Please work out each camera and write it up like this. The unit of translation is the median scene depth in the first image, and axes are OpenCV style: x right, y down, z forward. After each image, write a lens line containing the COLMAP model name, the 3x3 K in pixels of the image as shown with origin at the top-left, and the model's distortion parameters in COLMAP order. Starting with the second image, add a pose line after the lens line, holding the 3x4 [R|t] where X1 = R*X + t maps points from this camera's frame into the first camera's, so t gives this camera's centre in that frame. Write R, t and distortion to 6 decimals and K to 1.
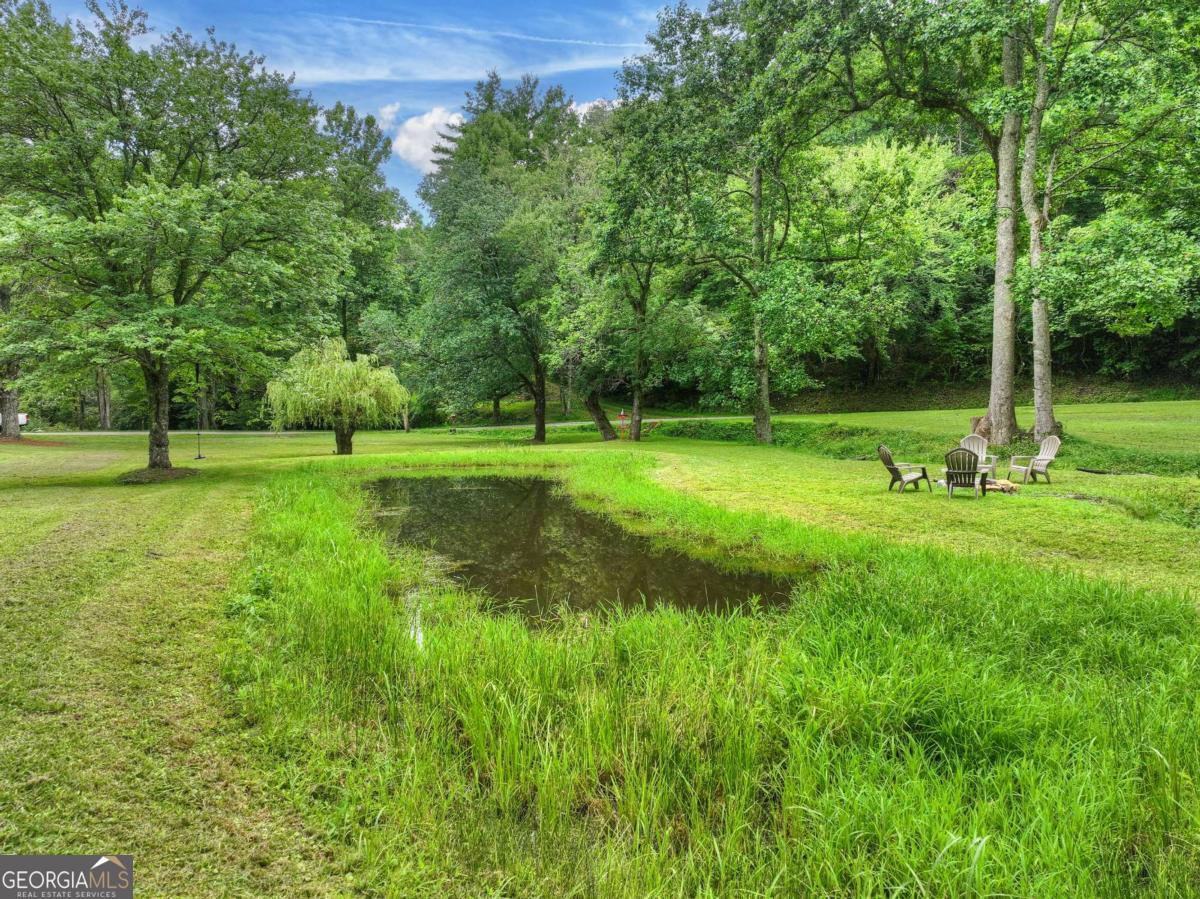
lens RADIAL K [[844.1, 0, 602.5], [0, 844.1, 444.7], [0, 0, 1]] dist [0.002933, 0.013377]
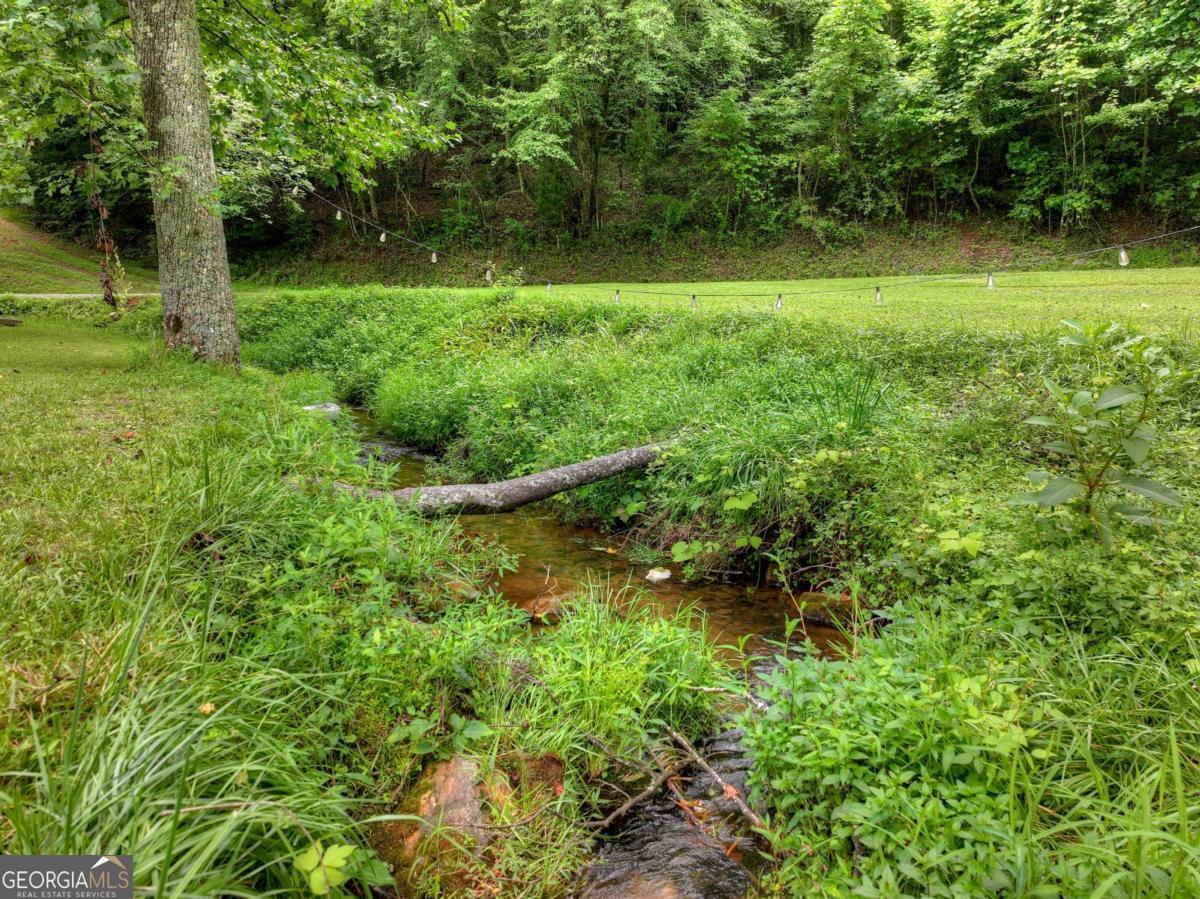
lens RADIAL K [[844.1, 0, 602.5], [0, 844.1, 444.7], [0, 0, 1]] dist [0.002933, 0.013377]
pose [[0.948587, 0.012294, 0.316278, 0.197156], [-0.051411, 0.991960, 0.115634, 0.004637], [-0.312314, -0.125949, 0.941593, 0.578280]]
